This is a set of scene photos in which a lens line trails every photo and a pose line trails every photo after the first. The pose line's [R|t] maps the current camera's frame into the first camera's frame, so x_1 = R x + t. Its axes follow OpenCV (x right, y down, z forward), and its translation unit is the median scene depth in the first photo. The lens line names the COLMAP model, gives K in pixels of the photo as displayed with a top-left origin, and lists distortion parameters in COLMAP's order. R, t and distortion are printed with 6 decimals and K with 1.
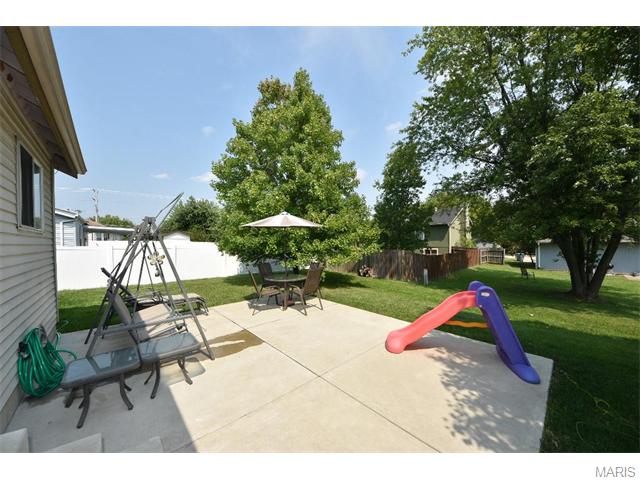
lens RADIAL K [[226.8, 0, 321.0], [0, 226.8, 242.1], [0, 0, 1]] dist [-0.001386, -0.000141]
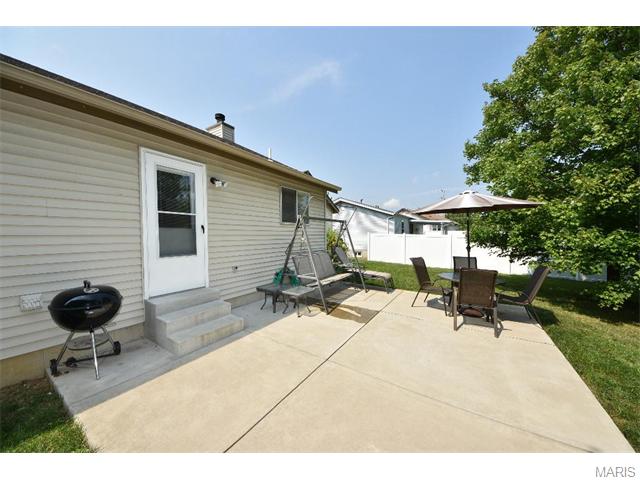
lens RADIAL K [[226.8, 0, 326.5], [0, 226.8, 240.2], [0, 0, 1]] dist [-0.001386, -0.000141]
pose [[0.249826, 0.041363, -0.967407, 0.727224], [-0.007378, 0.999140, 0.040814, 0.005697], [0.968263, -0.003059, 0.249916, 0.557662]]
